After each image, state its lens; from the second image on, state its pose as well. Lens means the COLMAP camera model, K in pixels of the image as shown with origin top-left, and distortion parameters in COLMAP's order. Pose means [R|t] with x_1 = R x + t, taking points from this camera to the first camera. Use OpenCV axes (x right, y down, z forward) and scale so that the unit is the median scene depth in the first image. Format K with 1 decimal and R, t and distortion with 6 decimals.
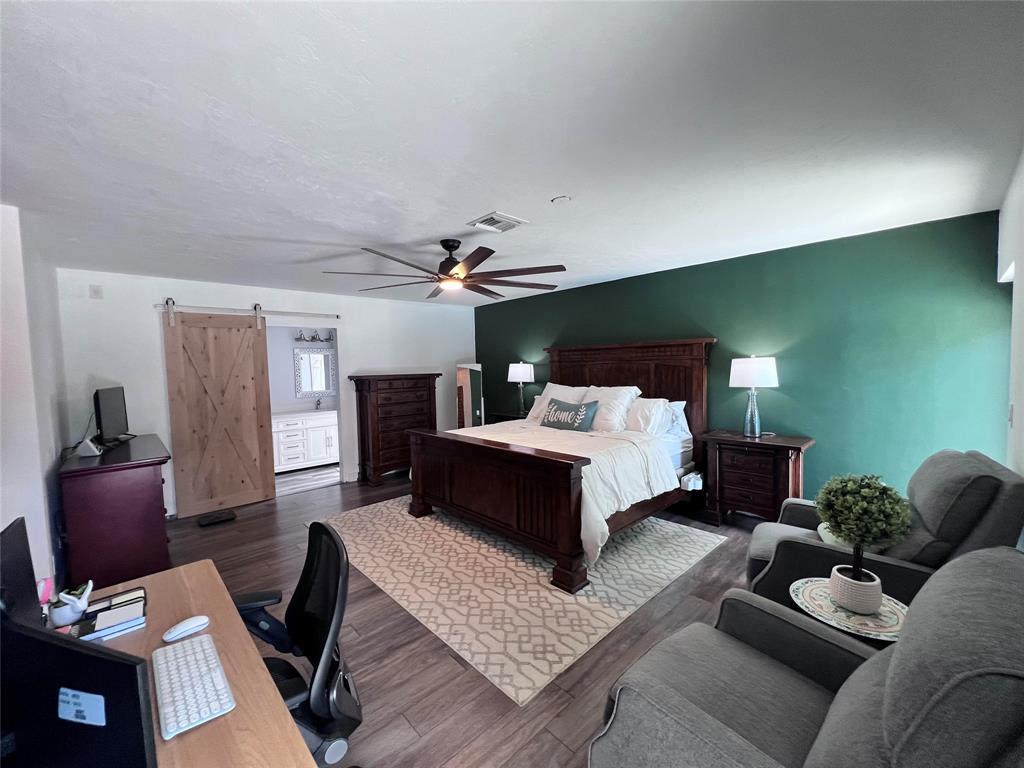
lens RADIAL K [[410.0, 0, 507.1], [0, 410.0, 388.0], [0, 0, 1]] dist [0.001609, -0.000416]
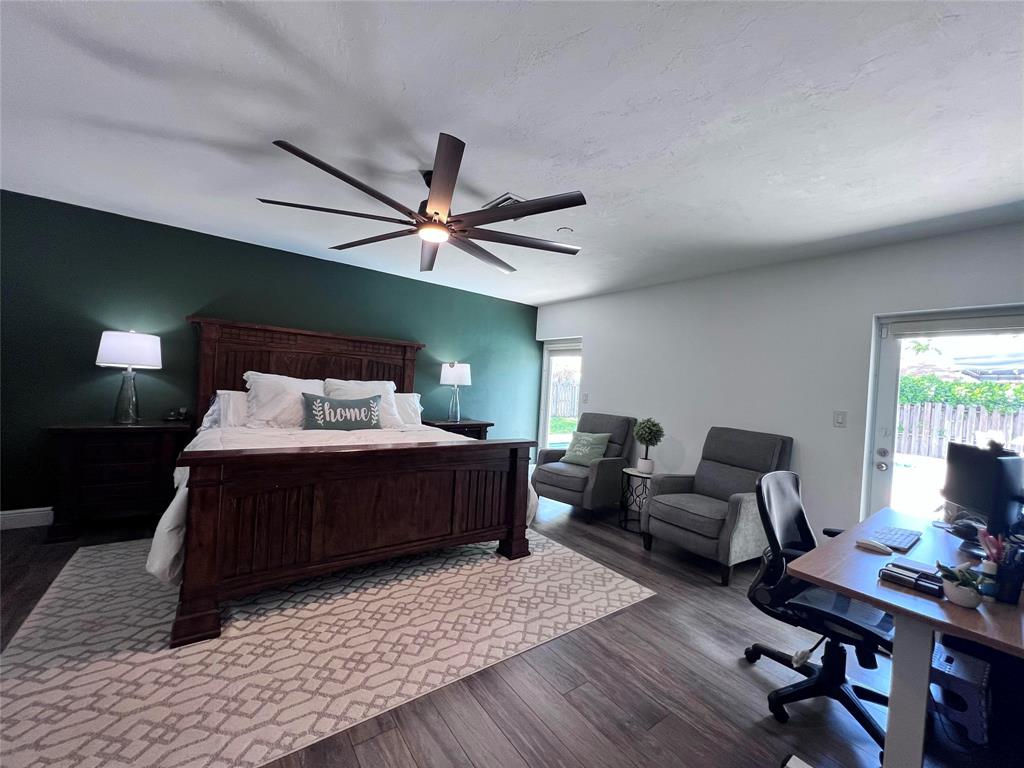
lens RADIAL K [[410.0, 0, 506.8], [0, 410.0, 386.4], [0, 0, 1]] dist [0.001609, -0.000416]
pose [[0.114004, 0.021216, 0.993254, -0.995727], [-0.010607, 0.999741, -0.020137, 0.038565], [-0.993424, -0.008240, 0.114200, 0.899340]]
